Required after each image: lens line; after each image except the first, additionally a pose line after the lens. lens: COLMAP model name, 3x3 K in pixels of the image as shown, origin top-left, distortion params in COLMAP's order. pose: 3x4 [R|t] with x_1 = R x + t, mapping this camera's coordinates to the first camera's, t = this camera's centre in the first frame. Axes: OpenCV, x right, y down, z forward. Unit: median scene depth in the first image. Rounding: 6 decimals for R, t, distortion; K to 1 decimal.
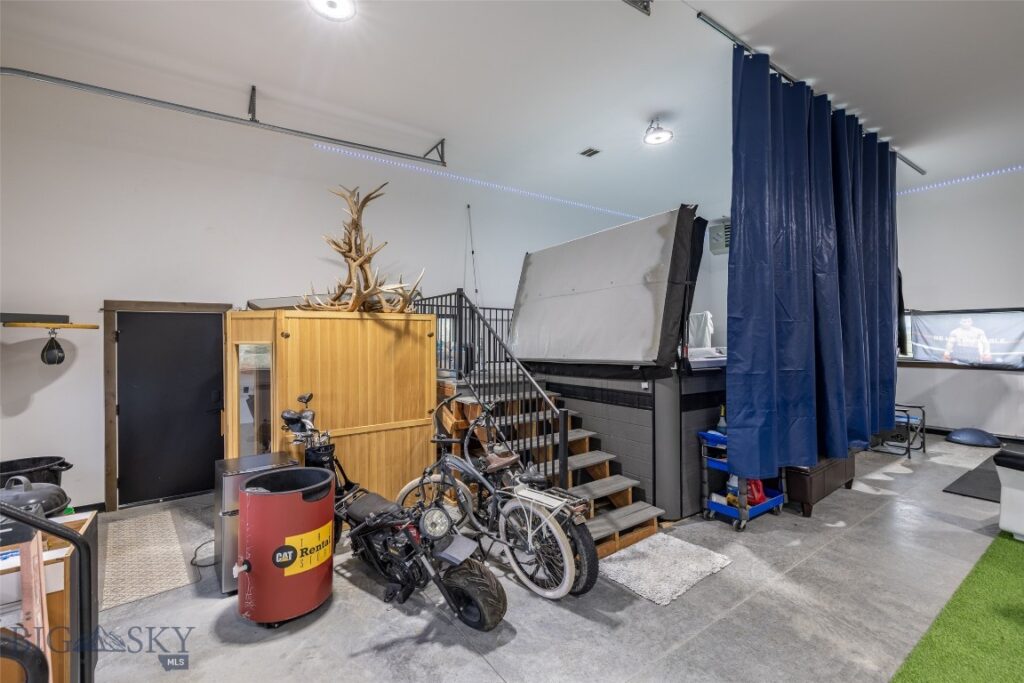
lens RADIAL K [[437.7, 0, 513.2], [0, 437.7, 336.0], [0, 0, 1]] dist [0.002689, 0.000174]
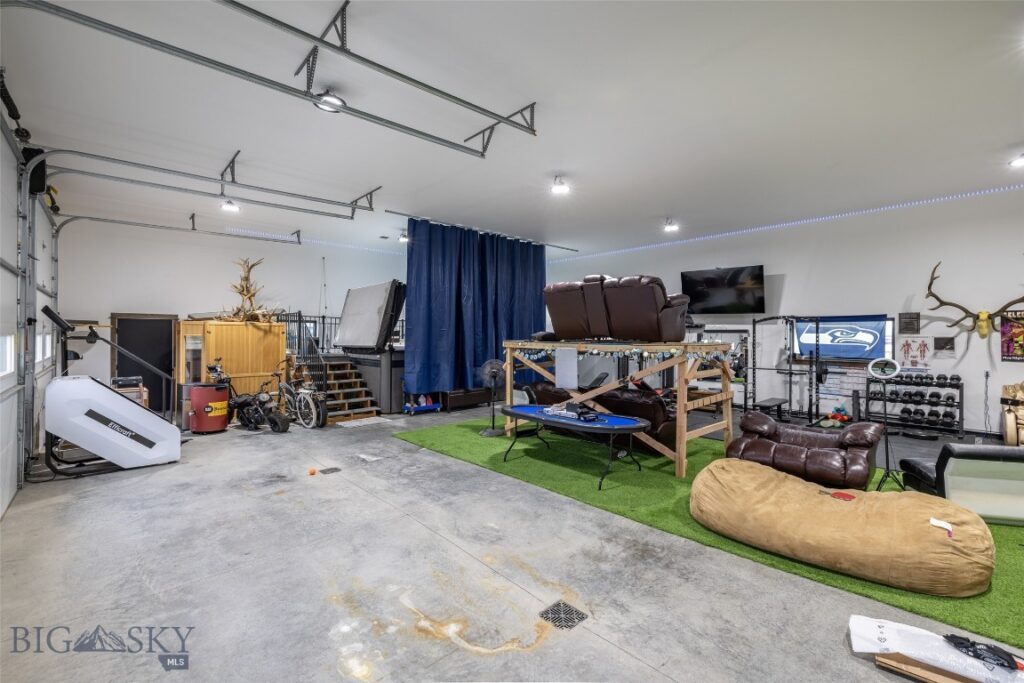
lens RADIAL K [[437.7, 0, 512.7], [0, 437.7, 336.9], [0, 0, 1]] dist [0.002689, 0.000174]
pose [[0.990460, 0.017910, 0.136632, 0.681834], [-0.019052, 0.999794, 0.007054, -0.021077], [-0.136478, -0.009590, 0.990597, -1.367857]]
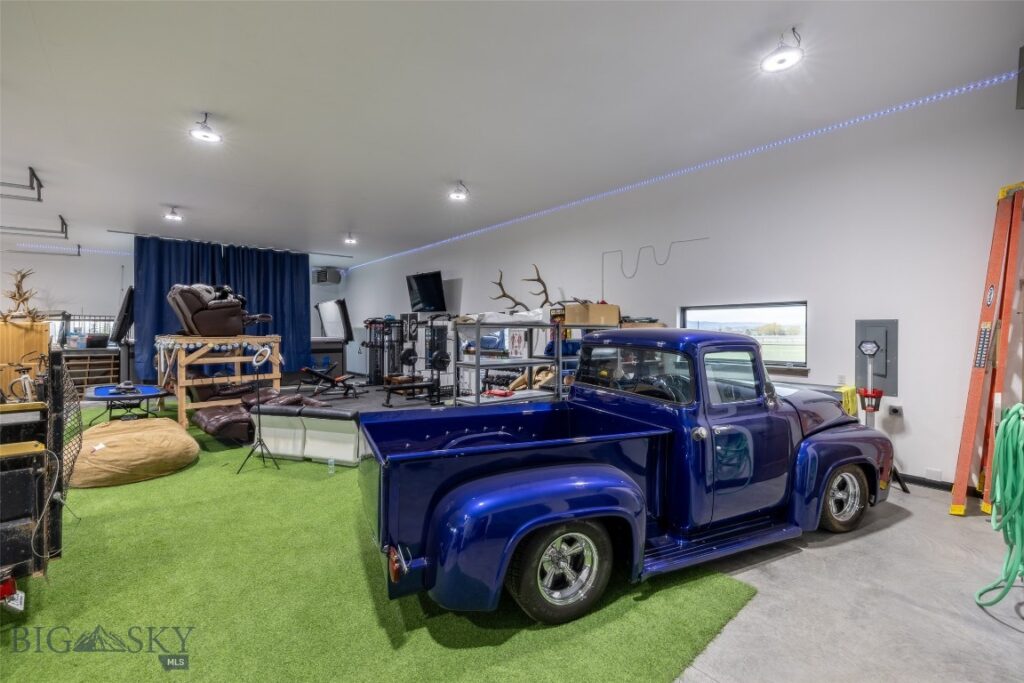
lens RADIAL K [[437.7, 0, 511.5], [0, 437.7, 332.2], [0, 0, 1]] dist [0.002689, 0.000174]
pose [[0.993781, 0.012086, 0.110697, 2.479193], [-0.013148, 0.999874, 0.008871, -0.056697], [-0.110576, -0.010271, 0.993815, -2.069804]]
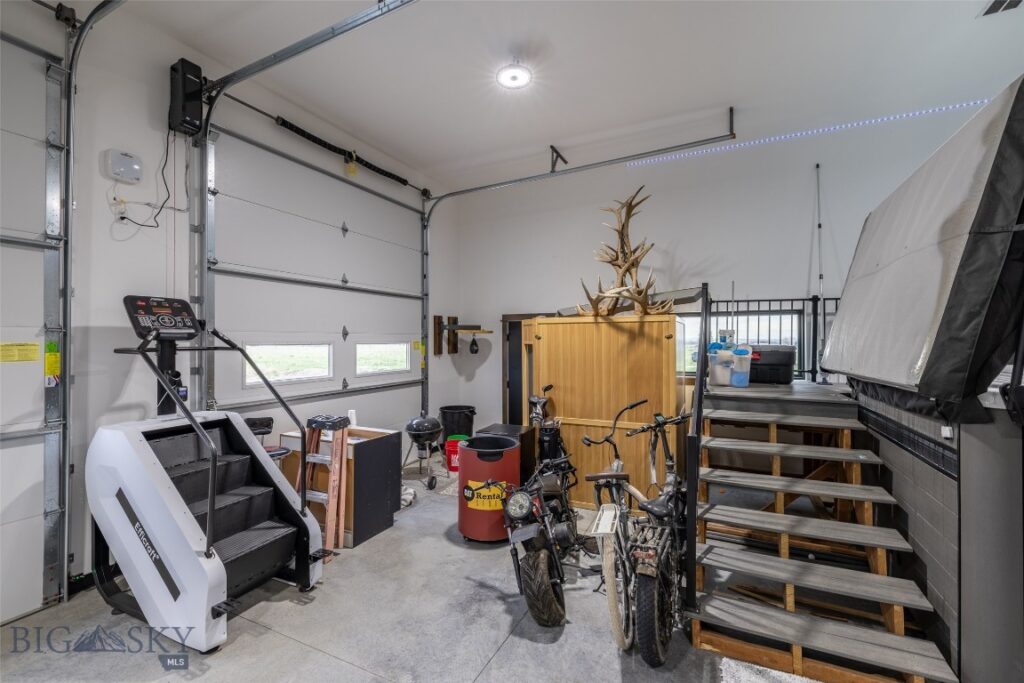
lens RADIAL K [[437.7, 0, 508.1], [0, 437.7, 336.4], [0, 0, 1]] dist [0.002689, 0.000174]
pose [[0.486224, 0.000009, -0.873834, 0.504925], [0.002220, 0.999997, 0.001245, -0.005807], [0.873832, -0.002545, 0.486222, 0.270380]]
